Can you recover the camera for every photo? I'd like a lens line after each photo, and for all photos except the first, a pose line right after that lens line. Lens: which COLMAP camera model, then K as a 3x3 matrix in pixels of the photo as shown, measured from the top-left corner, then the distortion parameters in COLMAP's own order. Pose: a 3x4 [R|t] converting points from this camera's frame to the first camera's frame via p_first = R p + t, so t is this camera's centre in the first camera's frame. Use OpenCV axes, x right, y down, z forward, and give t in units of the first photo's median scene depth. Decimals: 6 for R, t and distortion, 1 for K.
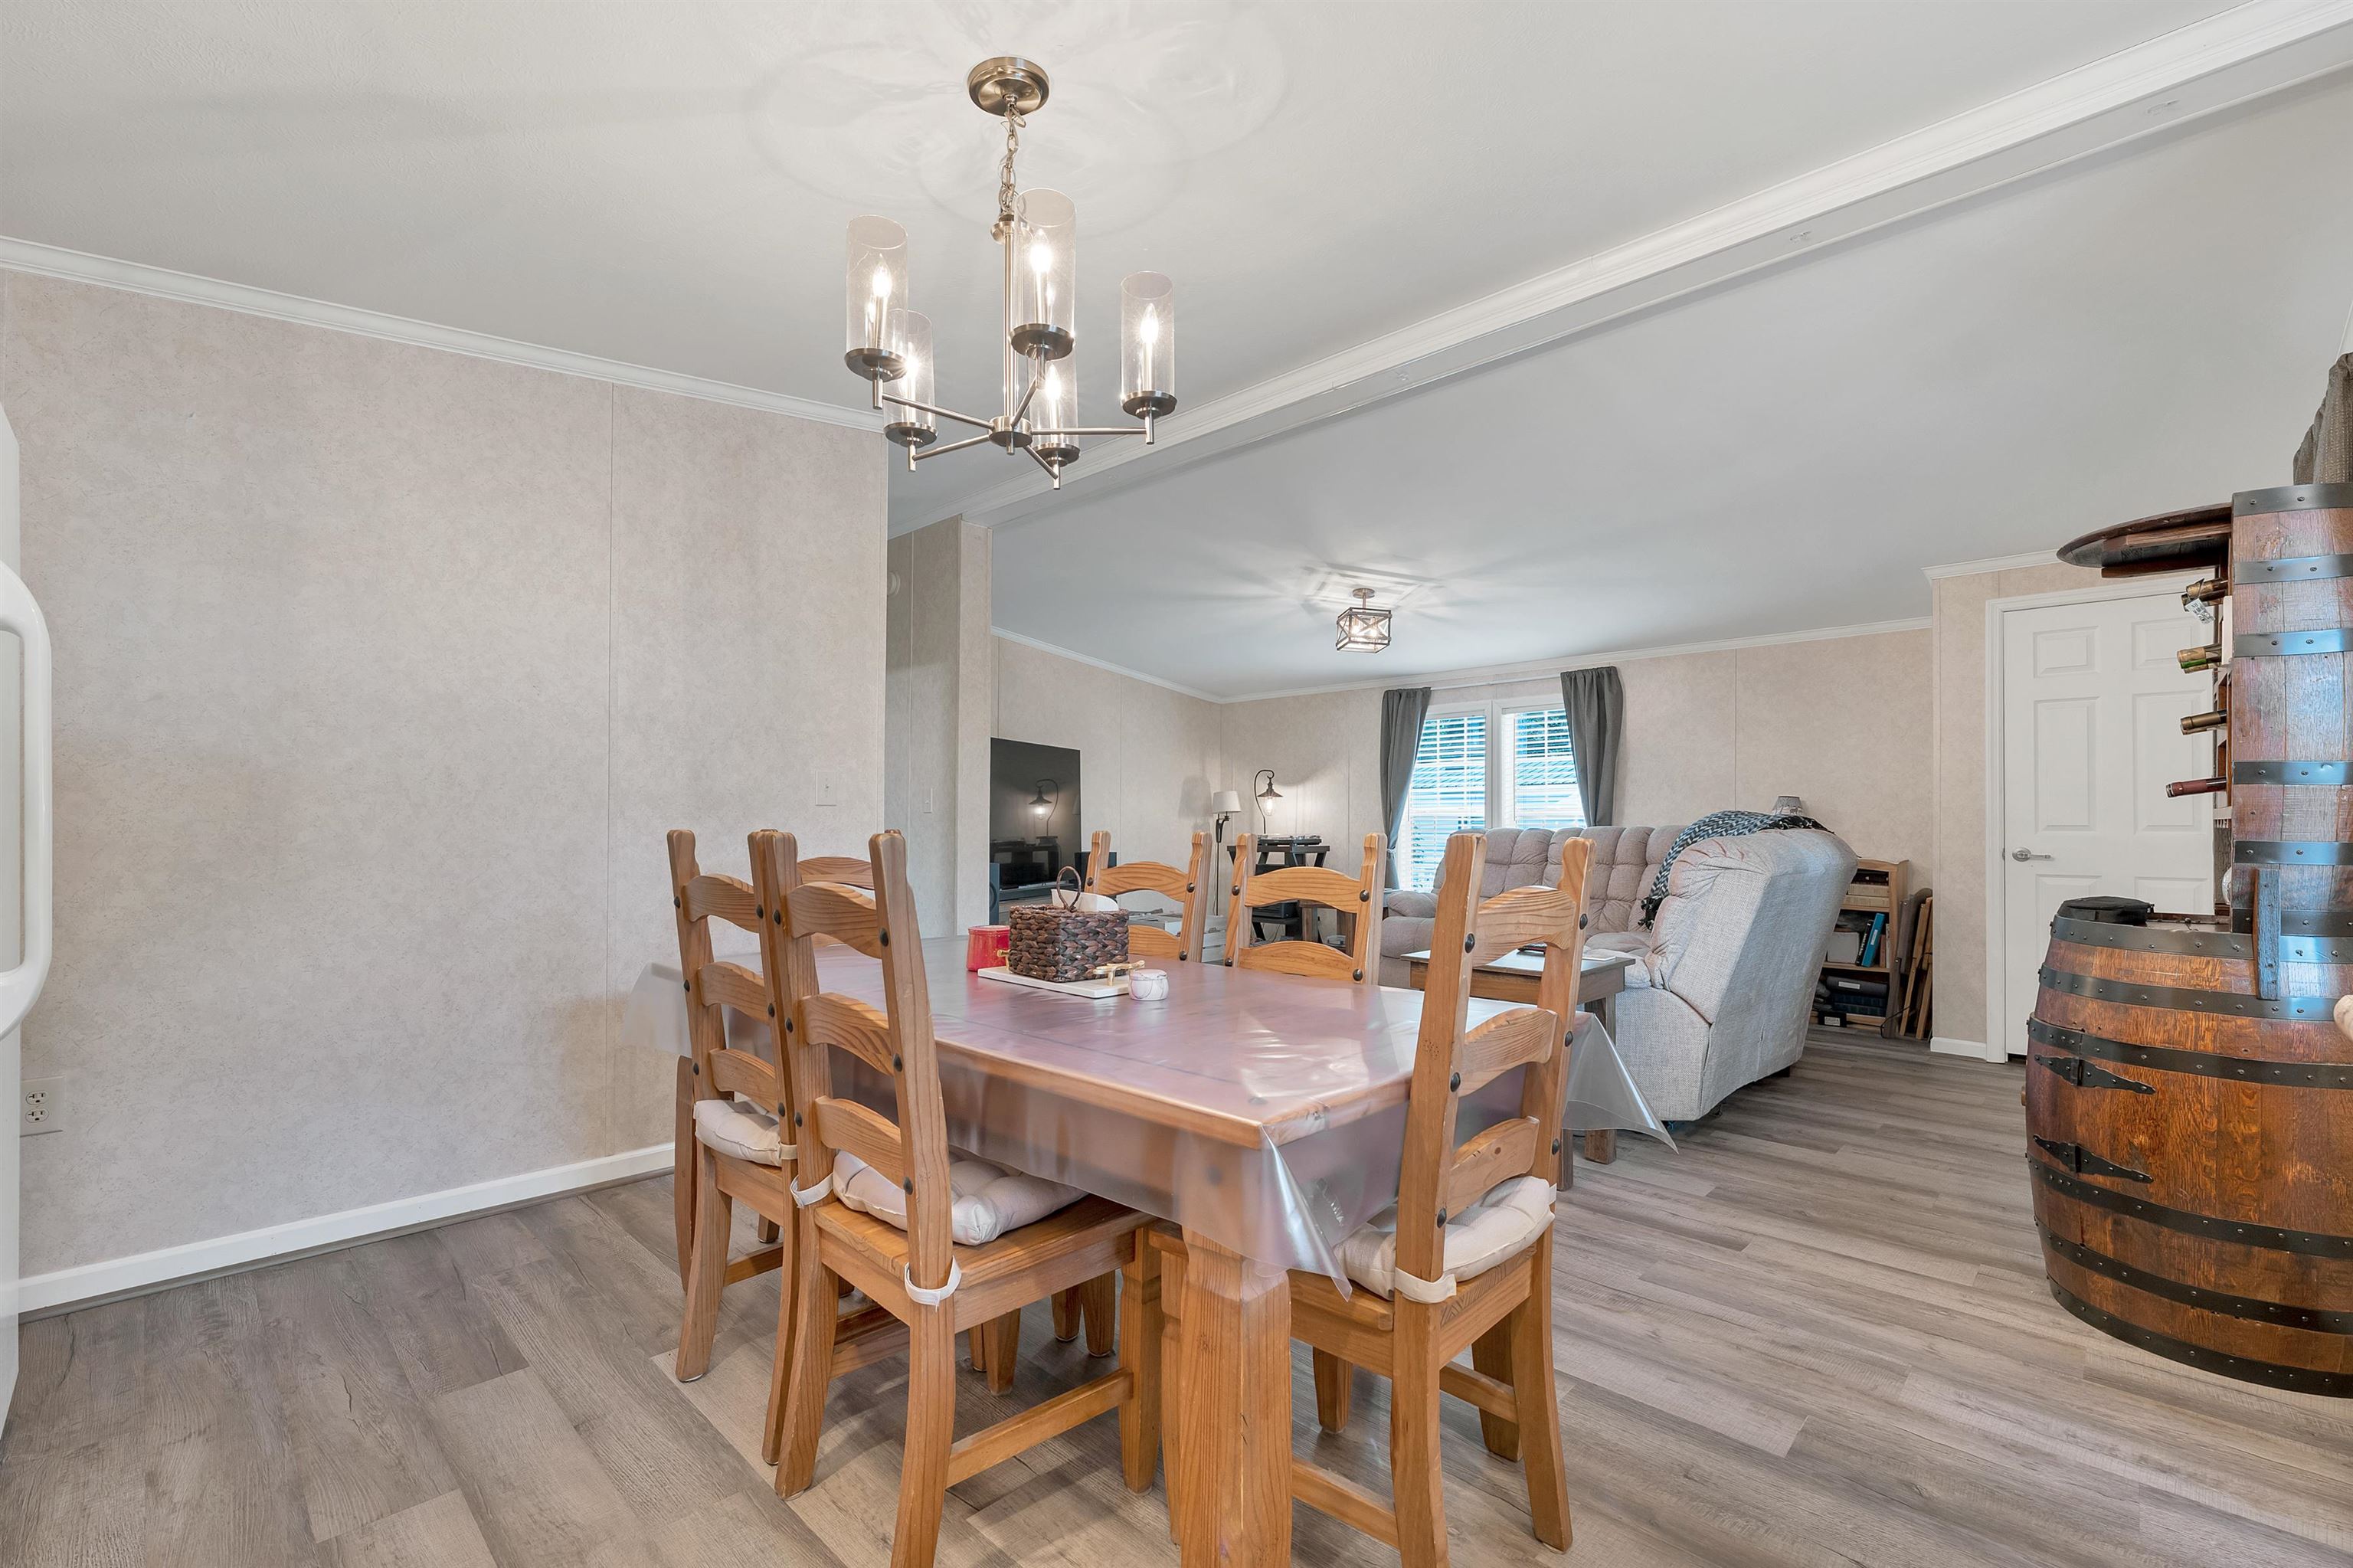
lens RADIAL K [[1010.5, 0, 1182.5], [0, 1010.5, 811.3], [0, 0, 1]] dist [-0.000060, 0.000145]
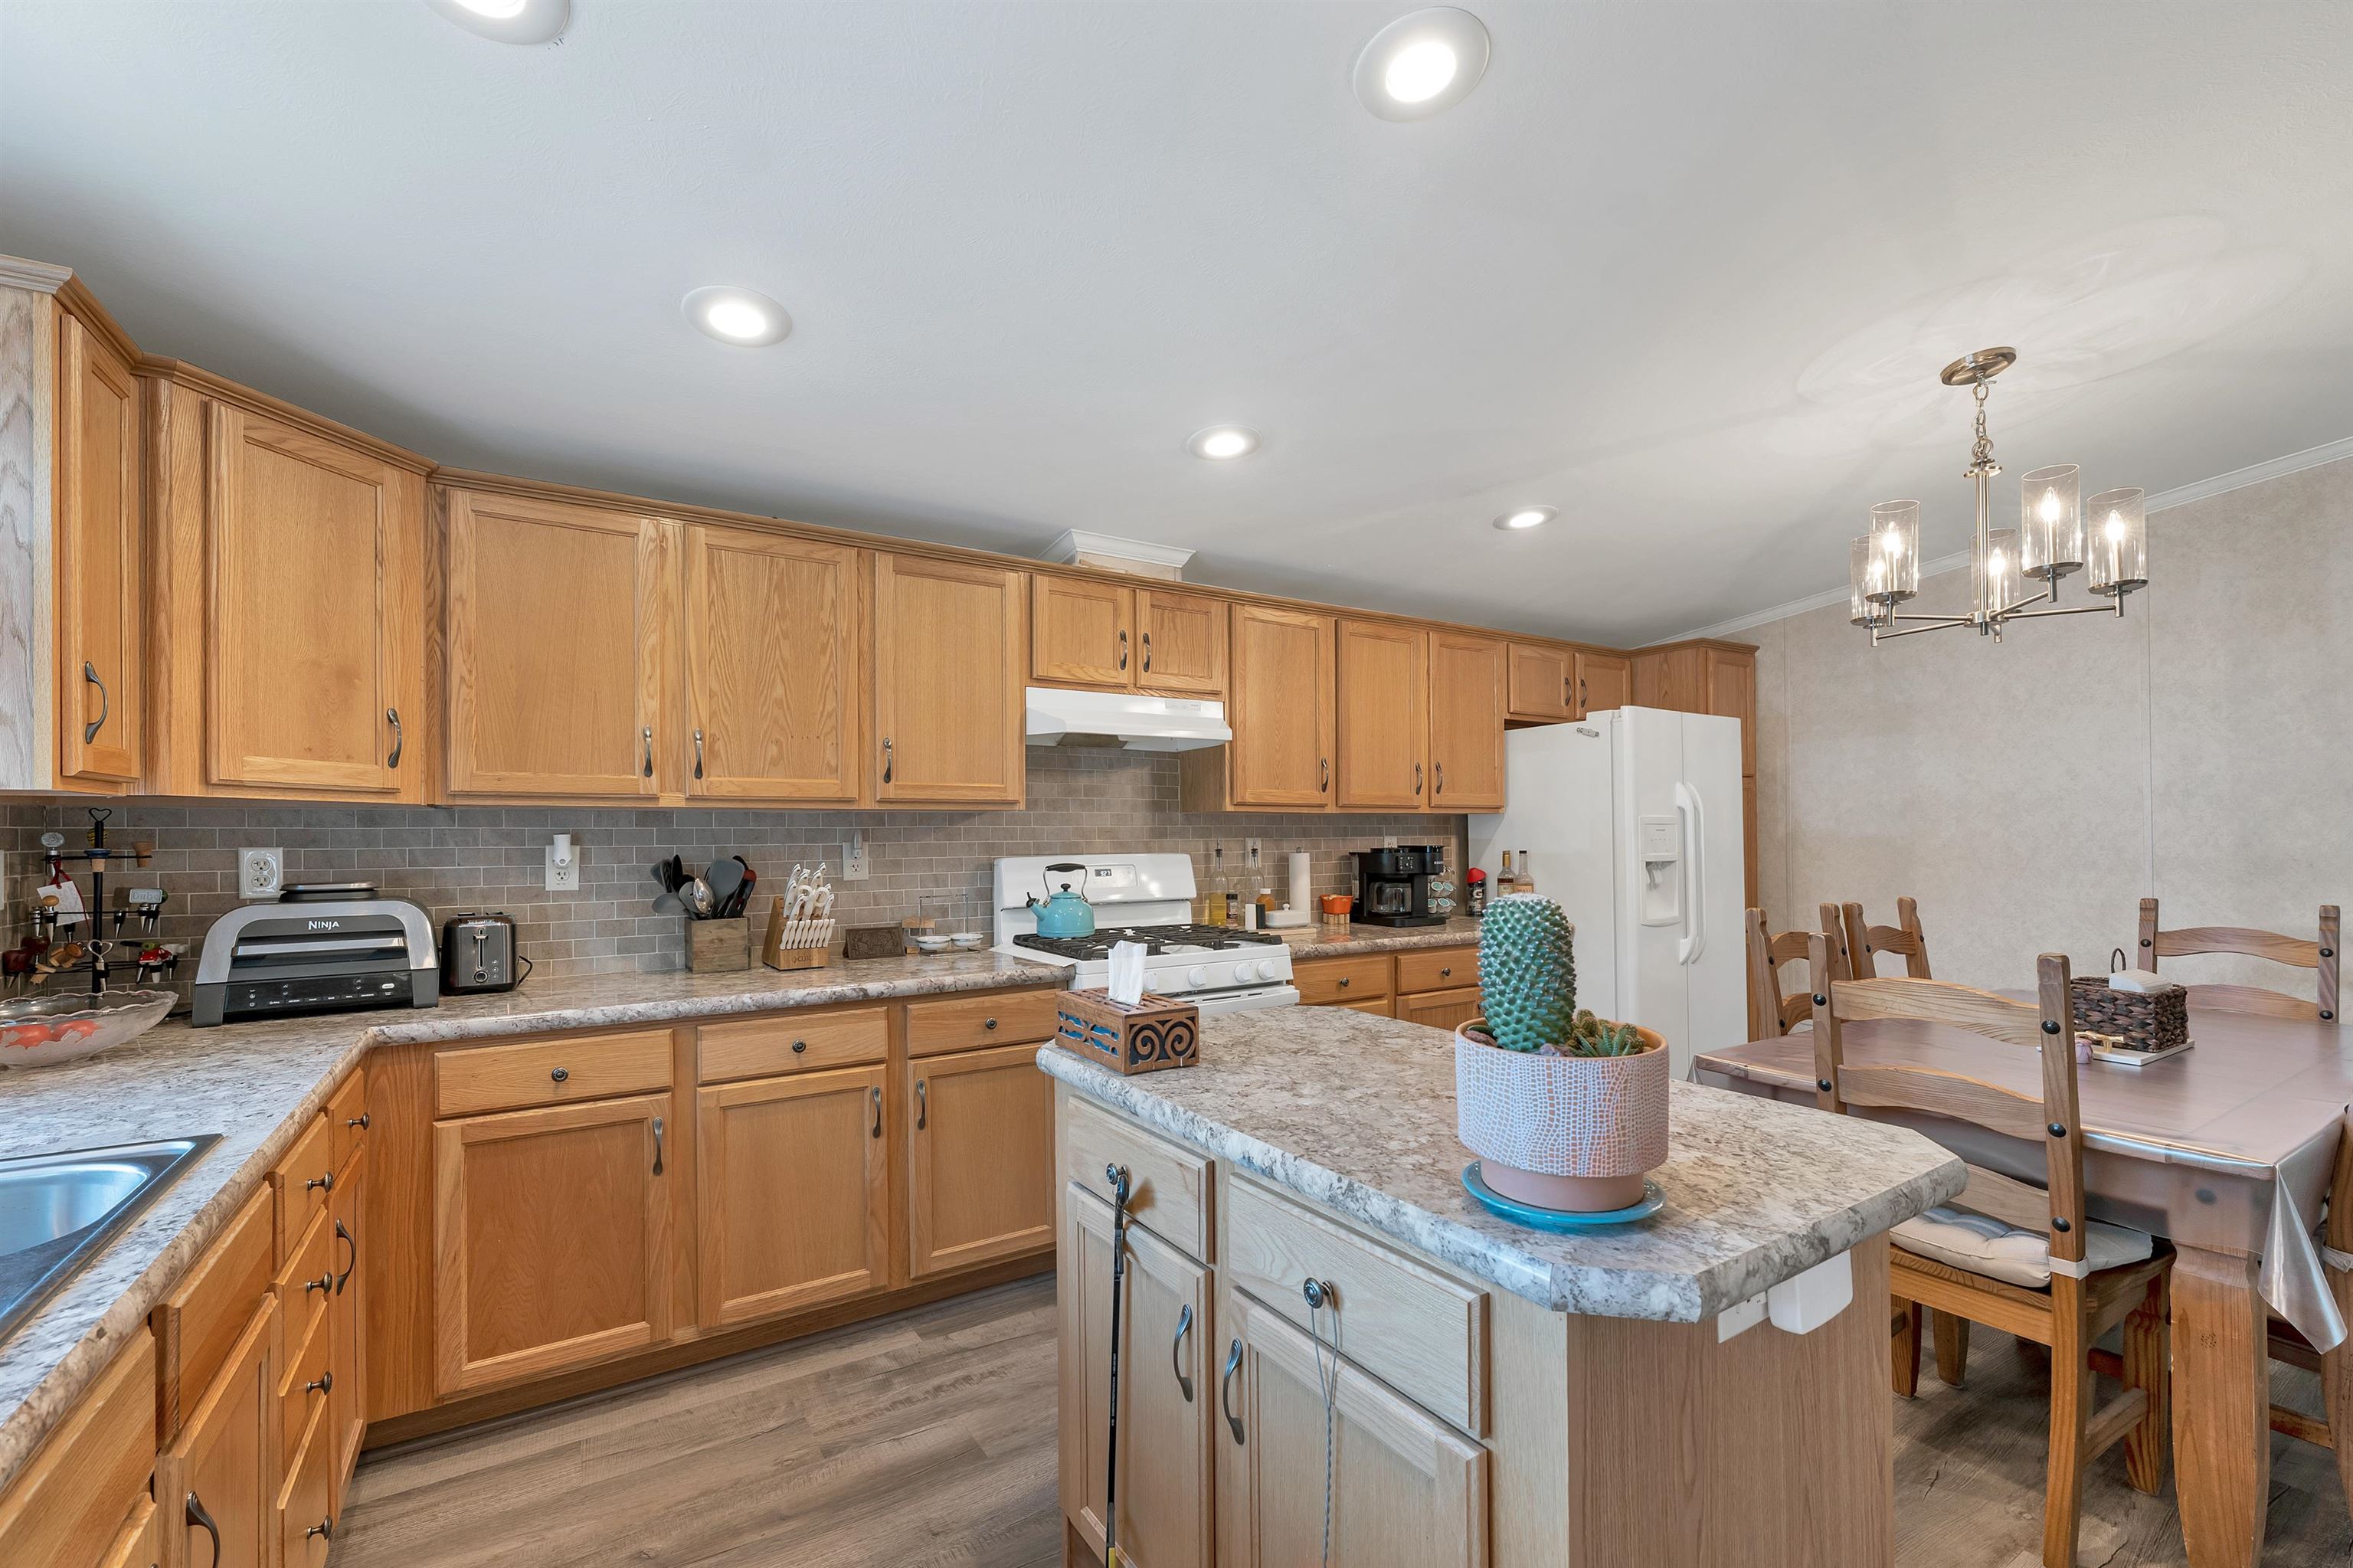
lens RADIAL K [[1002.9, 0, 1199.2], [0, 1002.9, 830.6], [0, 0, 1]] dist [0.000346, -0.000111]
pose [[-0.217458, -0.008519, -0.976032, 0.364421], [0.016212, 0.999792, -0.012338, -0.025330], [0.975935, -0.018507, -0.217275, 0.081912]]
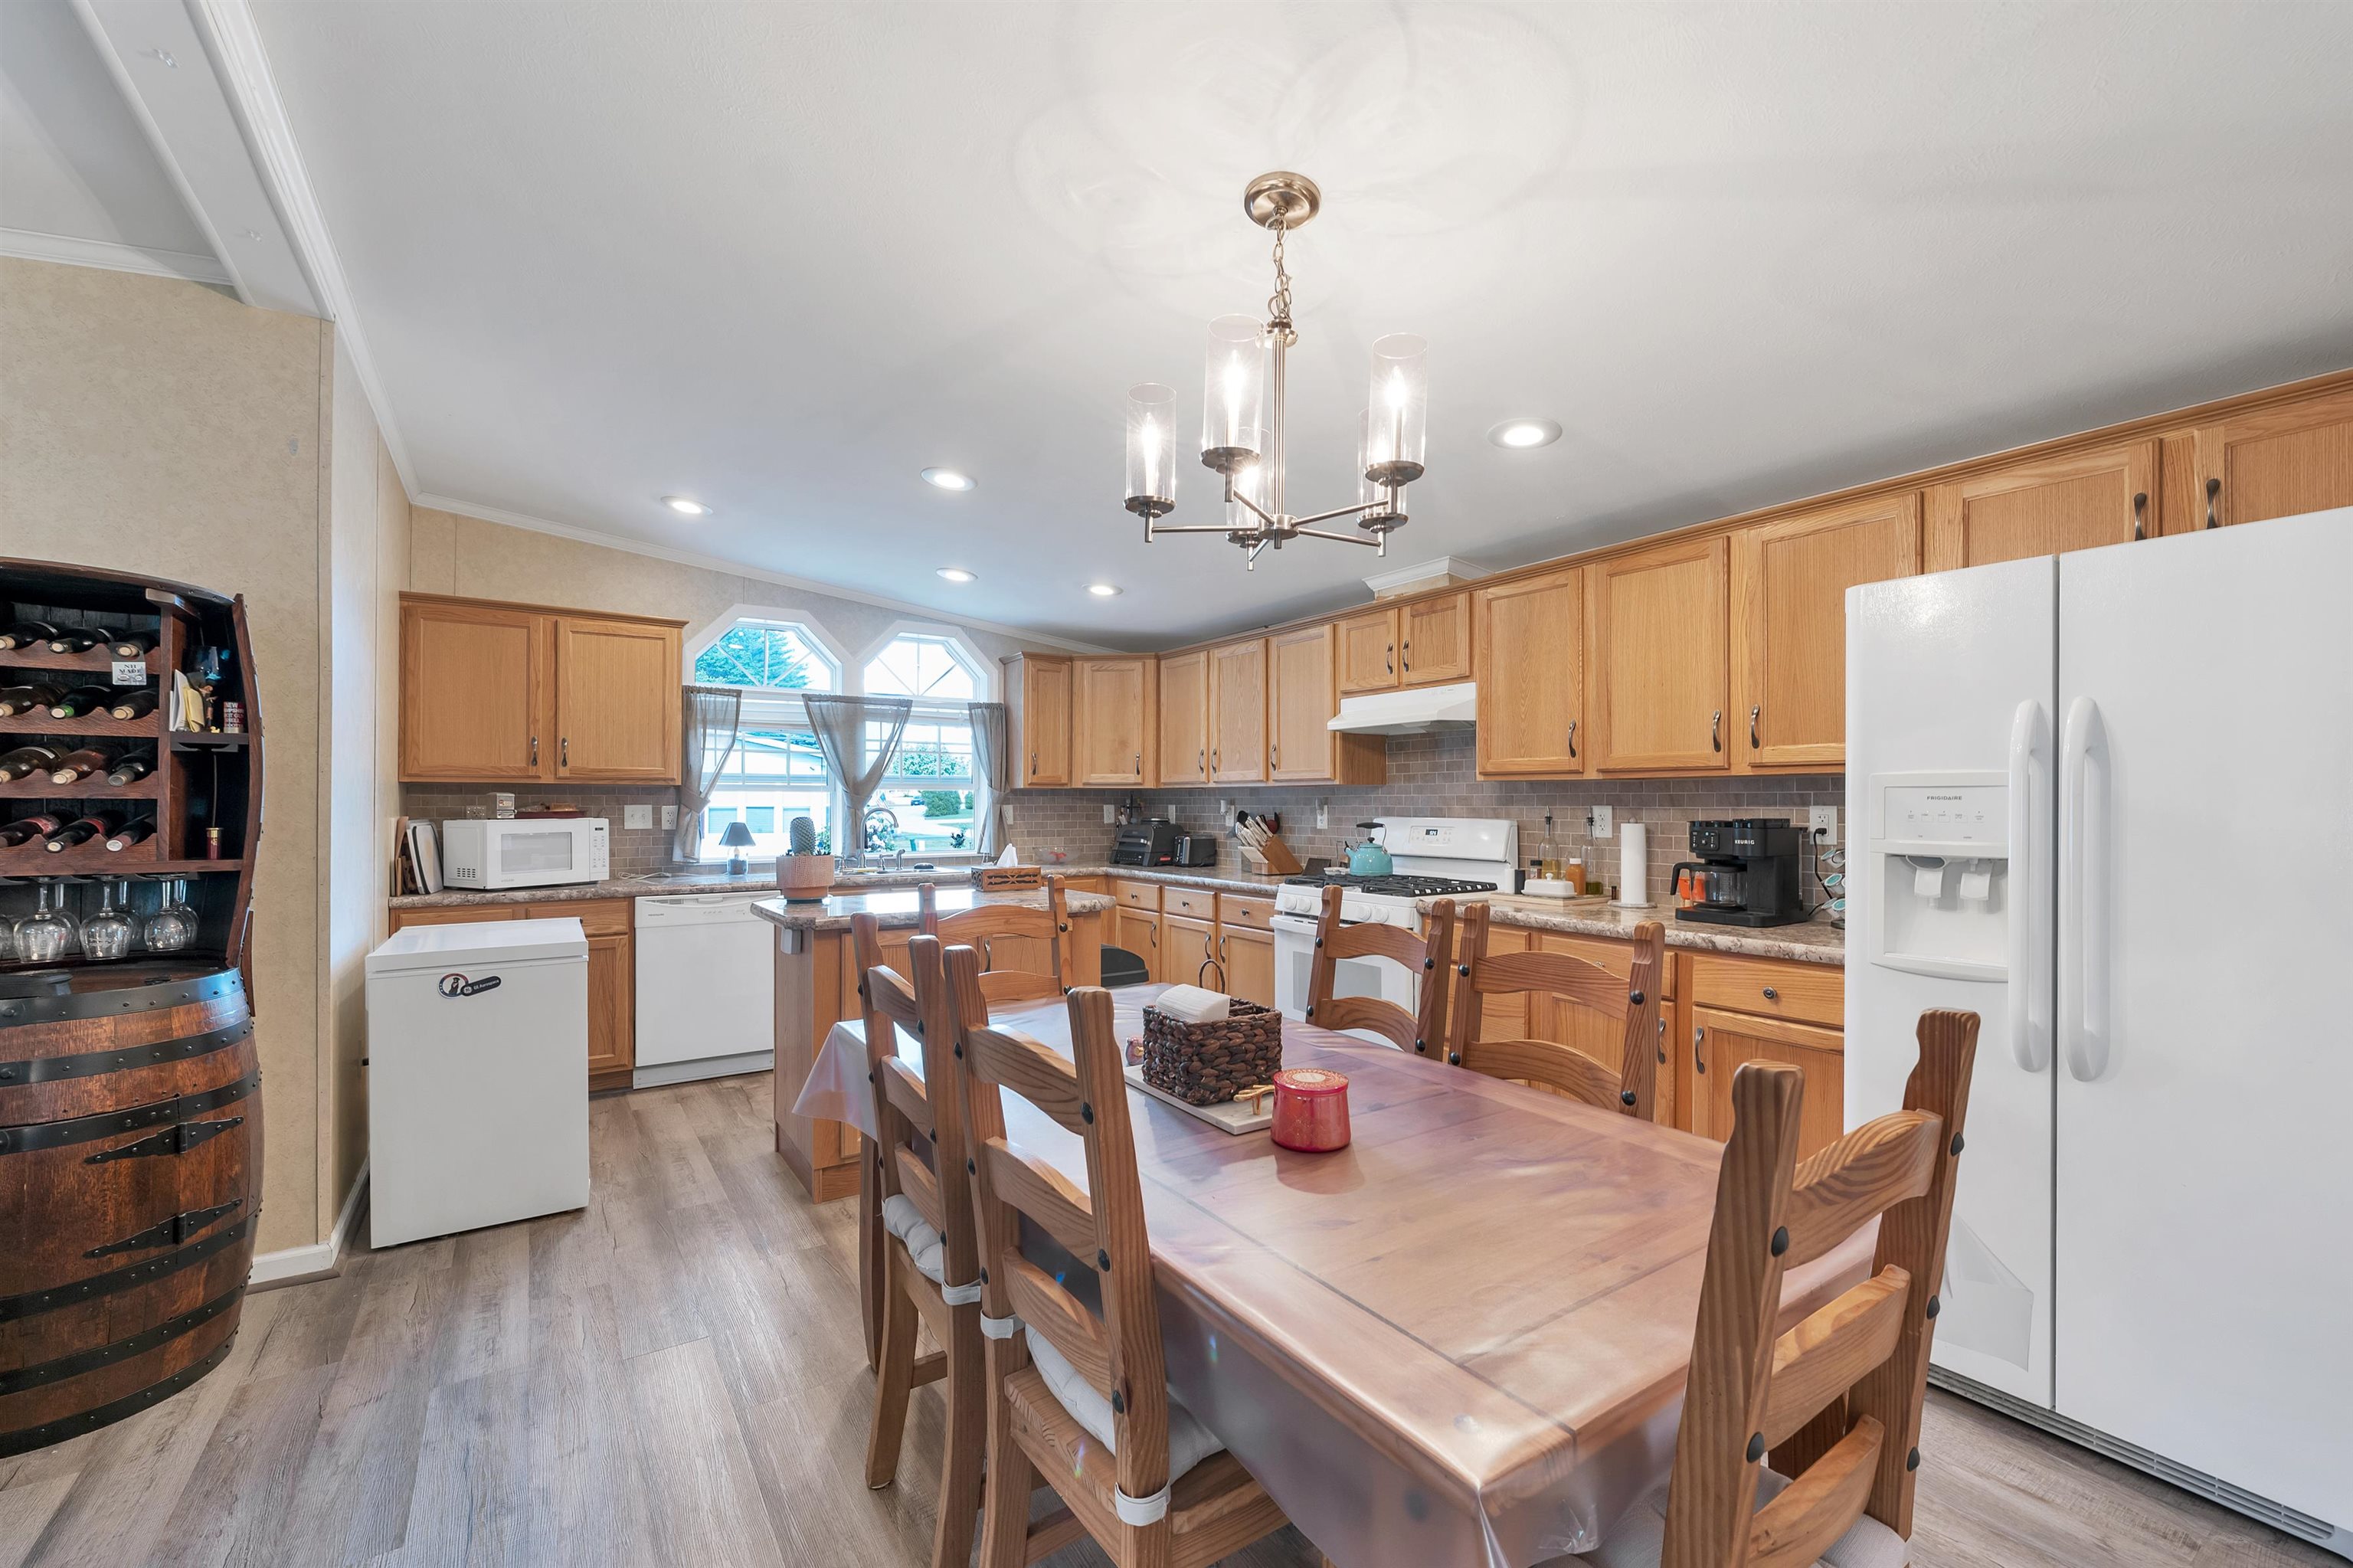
lens RADIAL K [[969.5, 0, 1139.3], [0, 969.5, 806.5], [0, 0, 1]] dist [-0.000550, -0.000112]
pose [[-0.973501, -0.009559, 0.228484, -0.075645], [-0.011377, 0.999913, -0.006643, -0.021105], [-0.228400, -0.009066, -0.973525, 0.556269]]
